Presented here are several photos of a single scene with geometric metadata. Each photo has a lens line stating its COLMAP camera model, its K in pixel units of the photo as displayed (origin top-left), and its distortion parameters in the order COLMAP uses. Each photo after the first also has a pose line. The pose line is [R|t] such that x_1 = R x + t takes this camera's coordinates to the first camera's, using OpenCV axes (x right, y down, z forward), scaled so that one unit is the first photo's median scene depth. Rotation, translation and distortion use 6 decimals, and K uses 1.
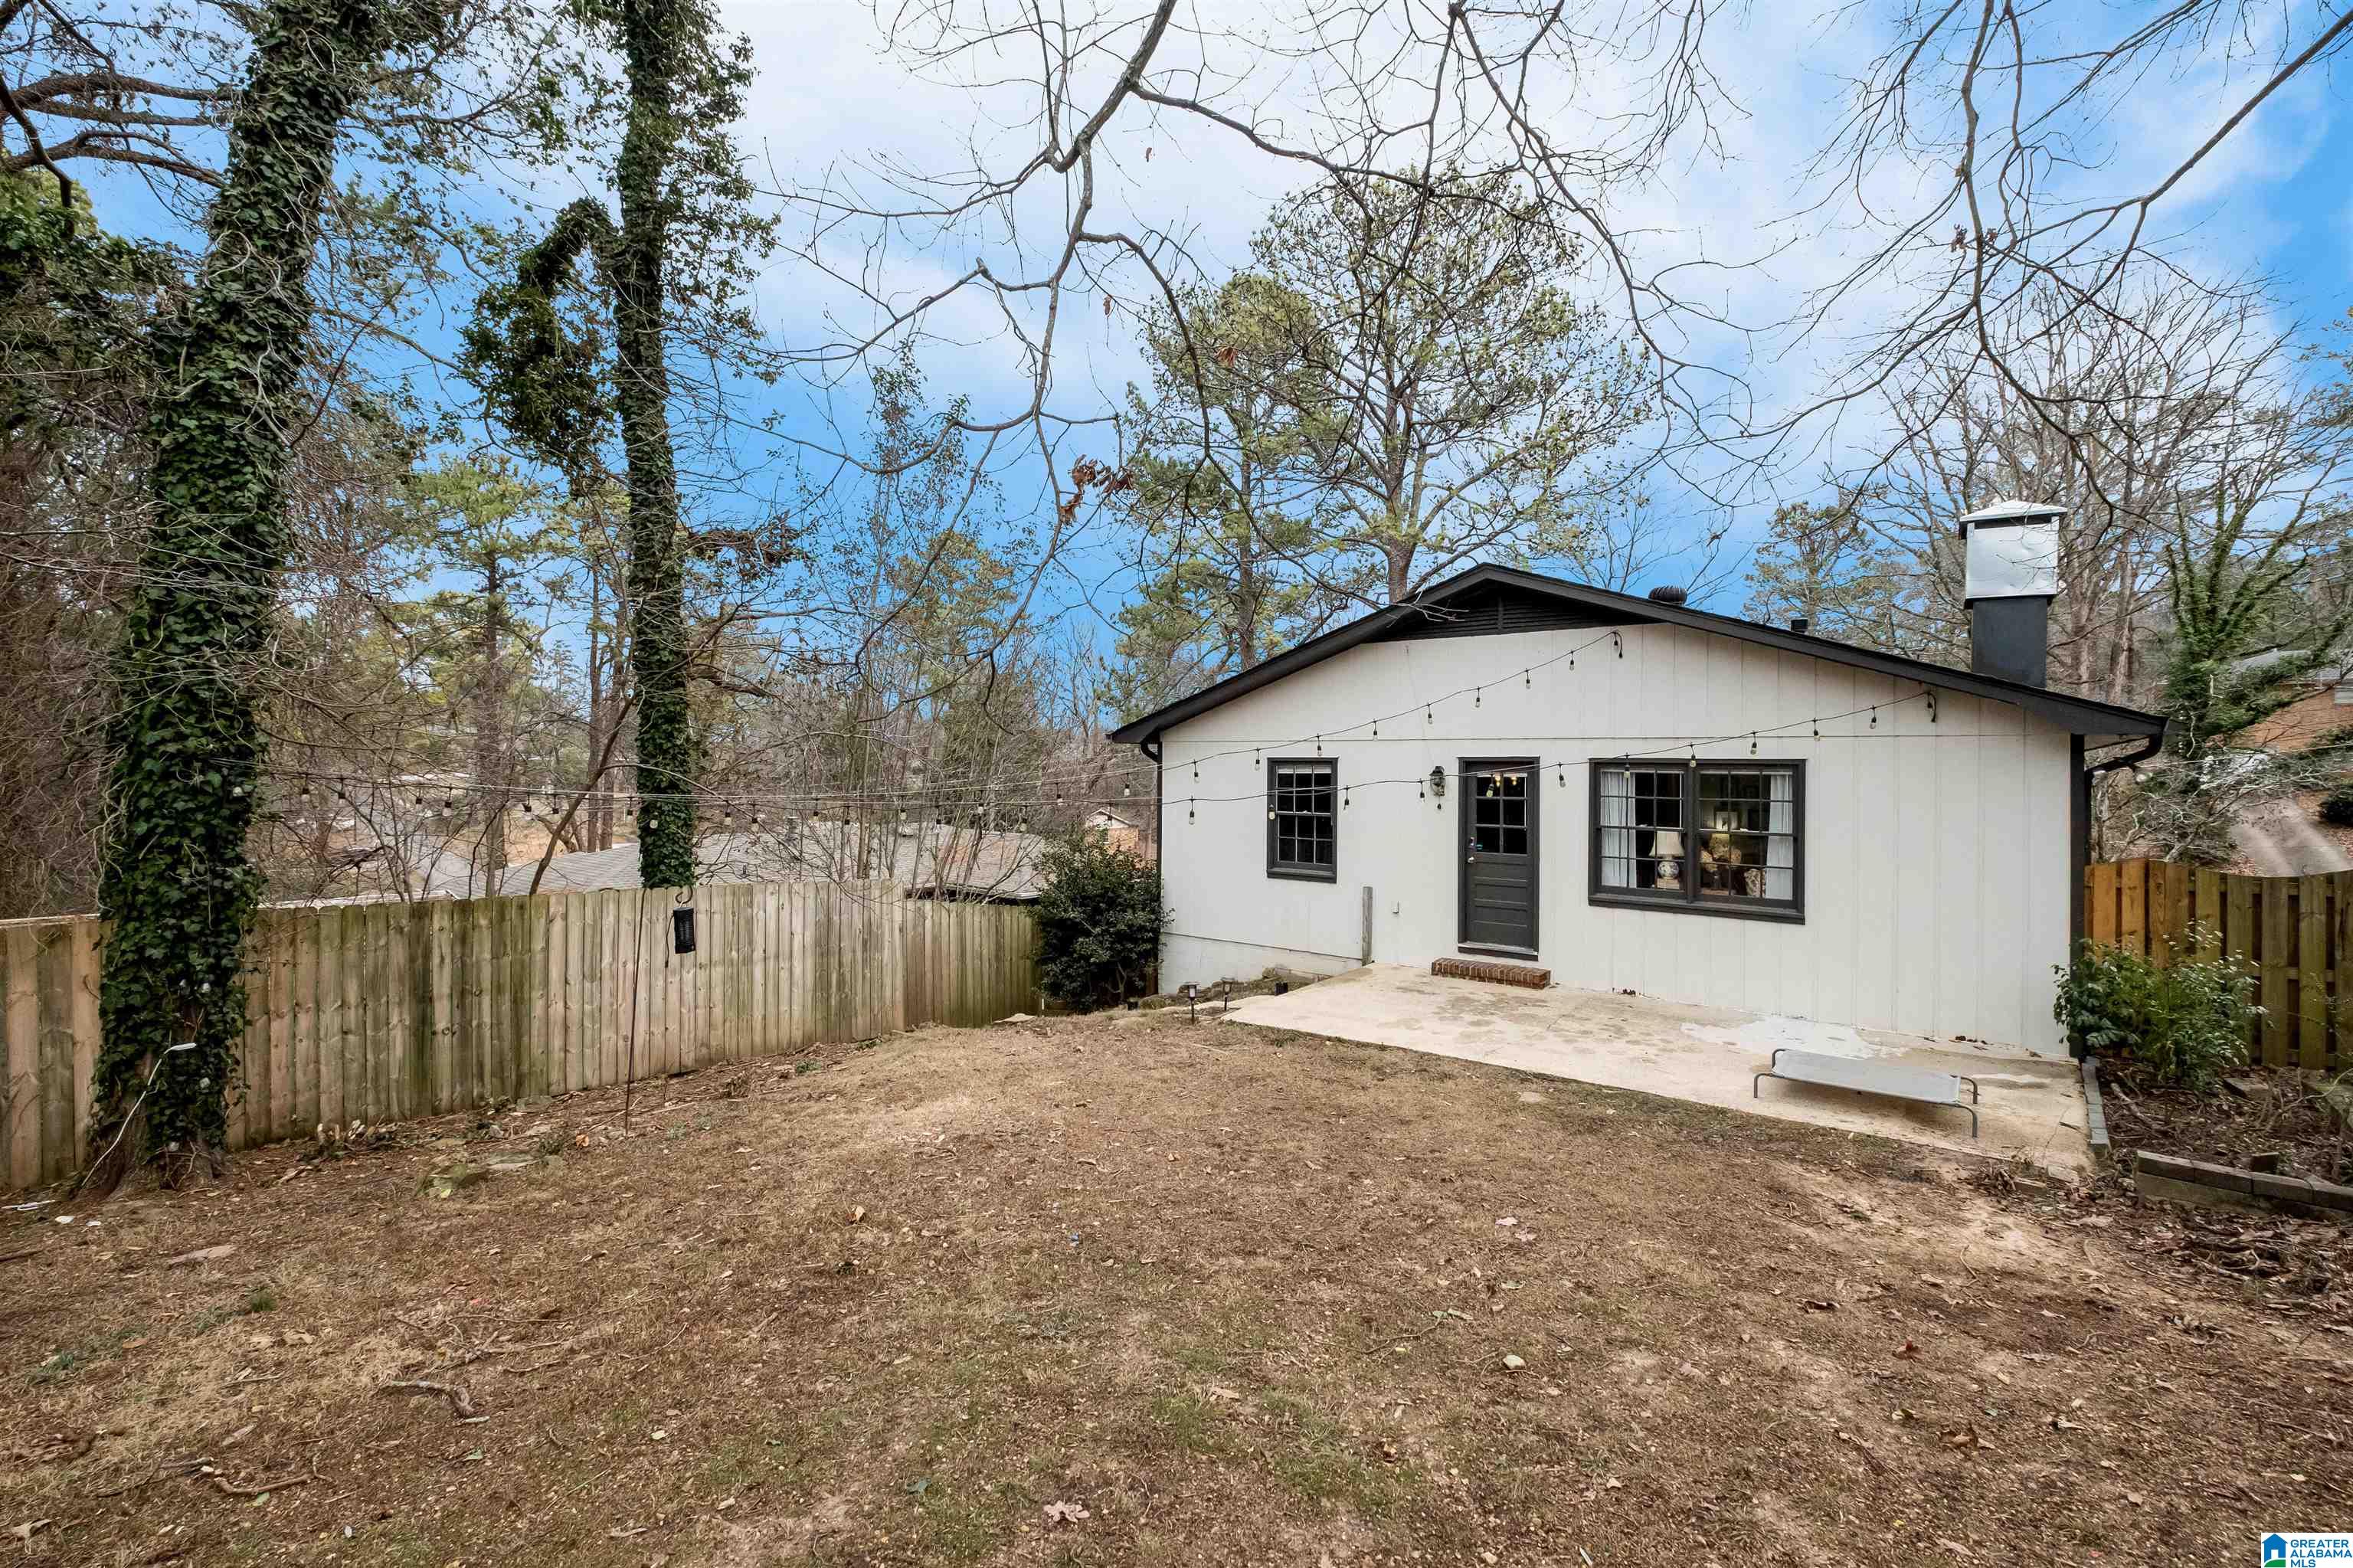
lens RADIAL K [[1023.1, 0, 1189.9], [0, 1023.1, 770.0], [0, 0, 1]] dist [-0.005128, -0.000674]
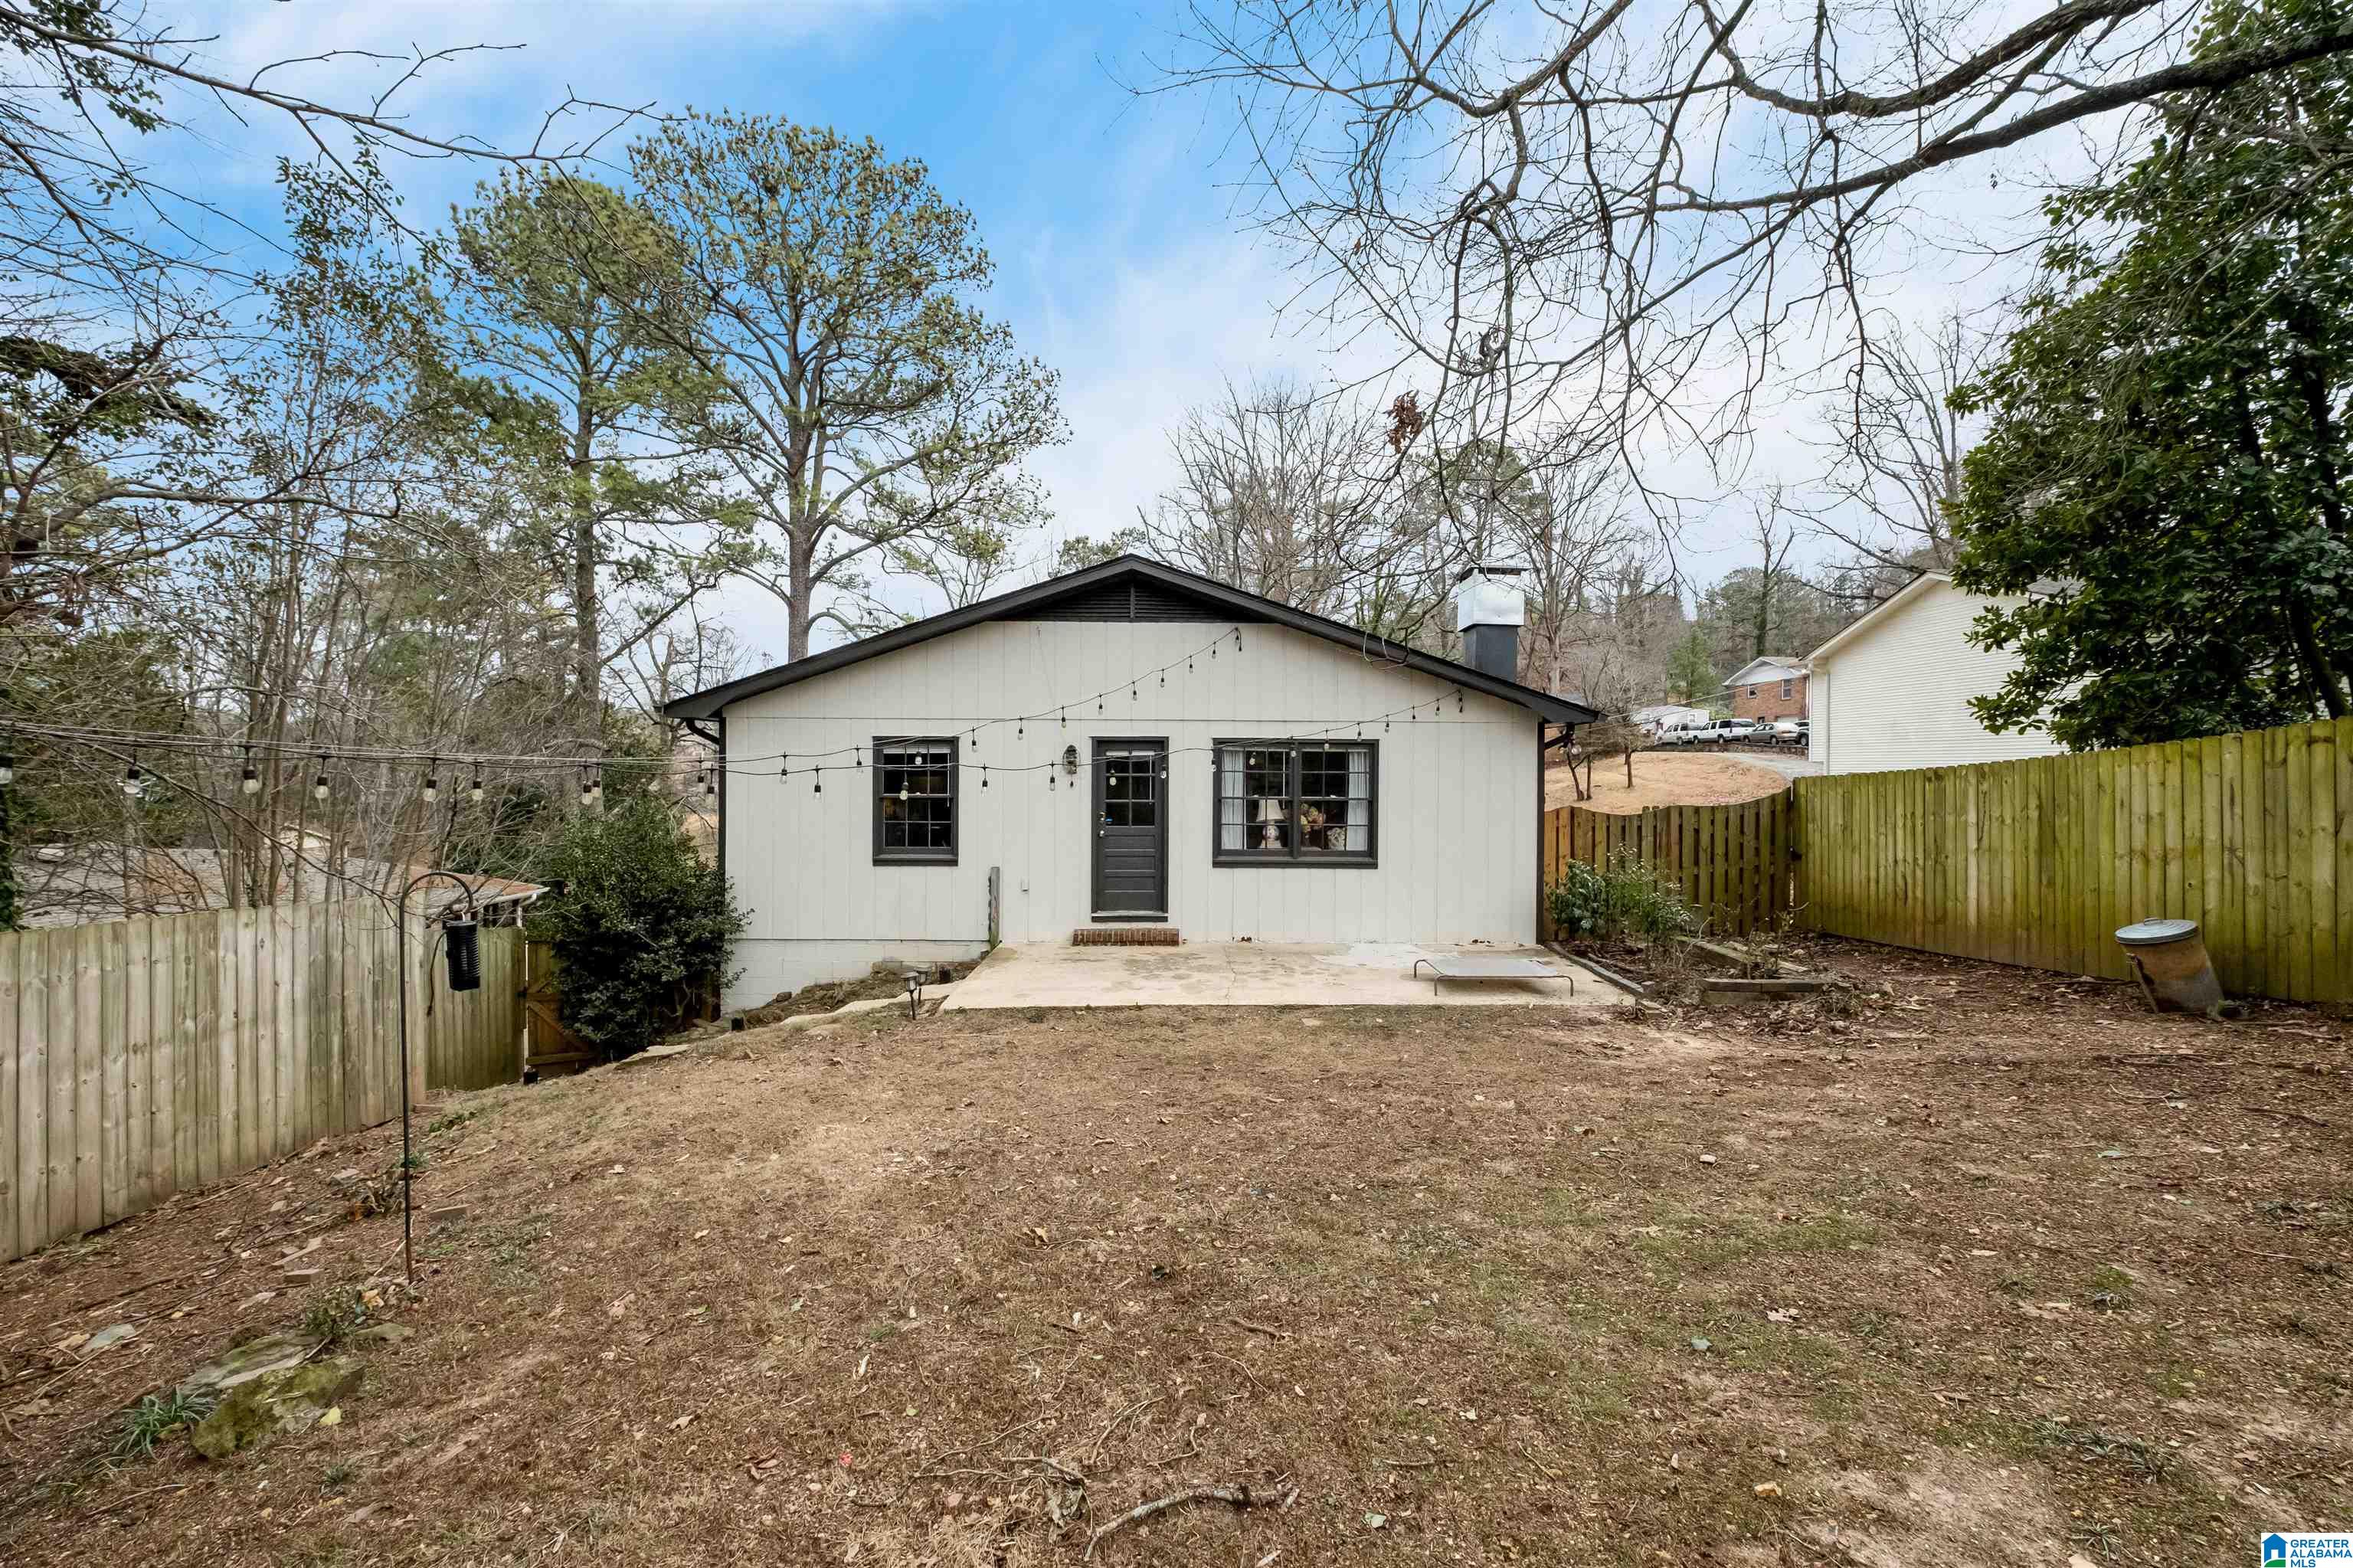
lens RADIAL K [[1025.8, 0, 1176.5], [0, 1025.8, 784.0], [0, 0, 1]] dist [-0.001717, 0.000090]
pose [[0.794312, -0.011083, 0.607409, -0.335186], [0.003210, 0.999896, 0.014046, 0.023380], [-0.607502, -0.009207, 0.794265, 0.118692]]
